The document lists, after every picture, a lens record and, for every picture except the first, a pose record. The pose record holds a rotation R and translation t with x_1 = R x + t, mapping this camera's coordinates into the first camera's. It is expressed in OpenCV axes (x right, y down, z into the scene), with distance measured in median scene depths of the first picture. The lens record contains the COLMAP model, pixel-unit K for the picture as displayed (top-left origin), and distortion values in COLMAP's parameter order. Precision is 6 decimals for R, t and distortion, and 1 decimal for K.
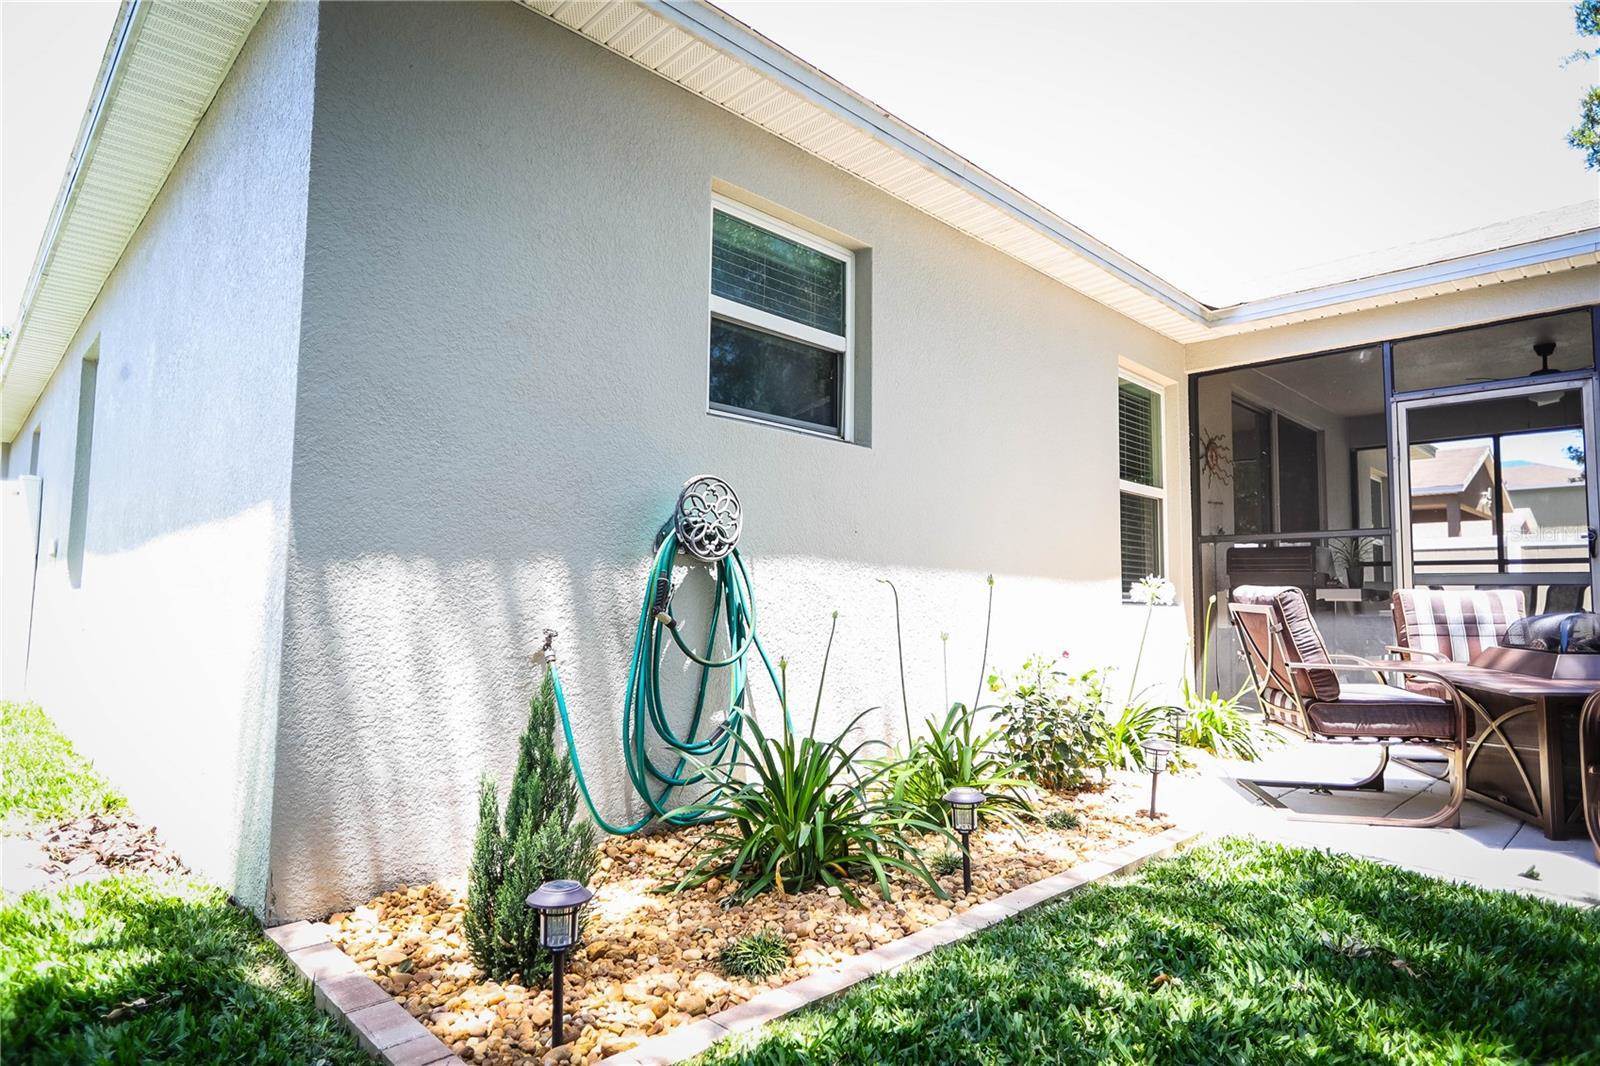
lens RADIAL K [[898.4, 0, 798.8], [0, 898.4, 532.6], [0, 0, 1]] dist [-0.003109, 0.003601]
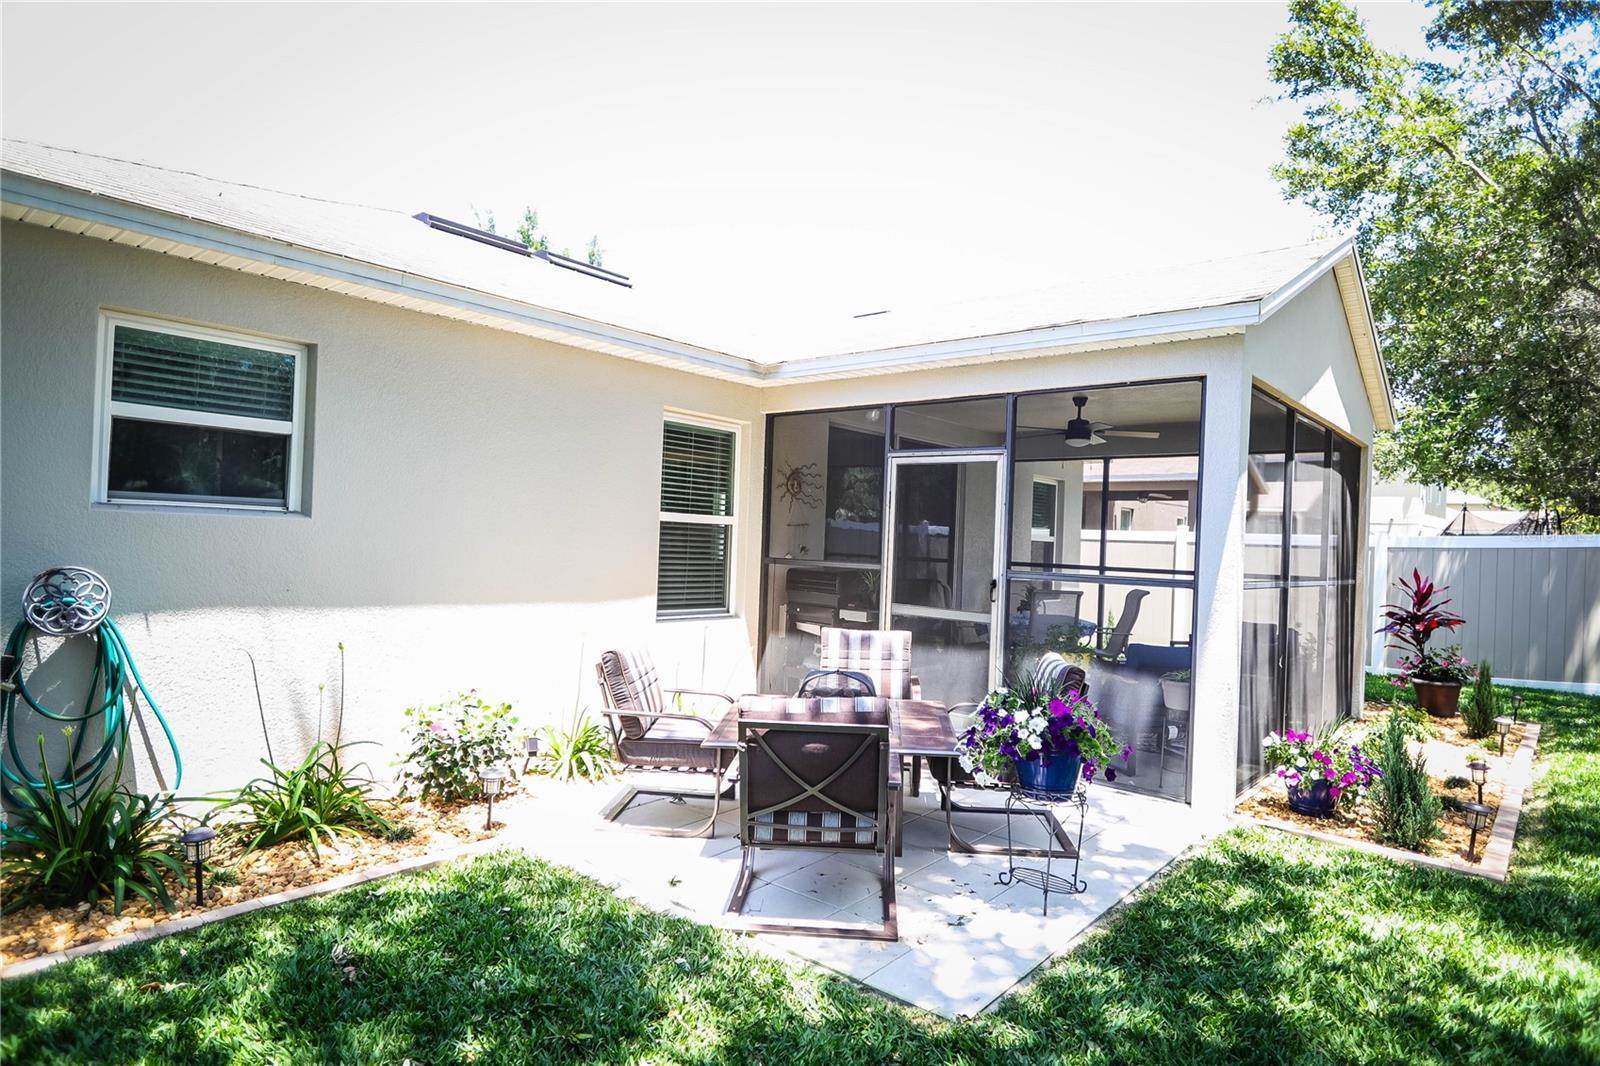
lens RADIAL K [[898.4, 0, 798.8], [0, 898.4, 532.6], [0, 0, 1]] dist [-0.003109, 0.003601]
pose [[0.994306, 0.021399, 0.104389, 0.590410], [-0.028312, 0.997471, 0.065199, -0.168159], [-0.102730, -0.067783, 0.992397, -0.241507]]
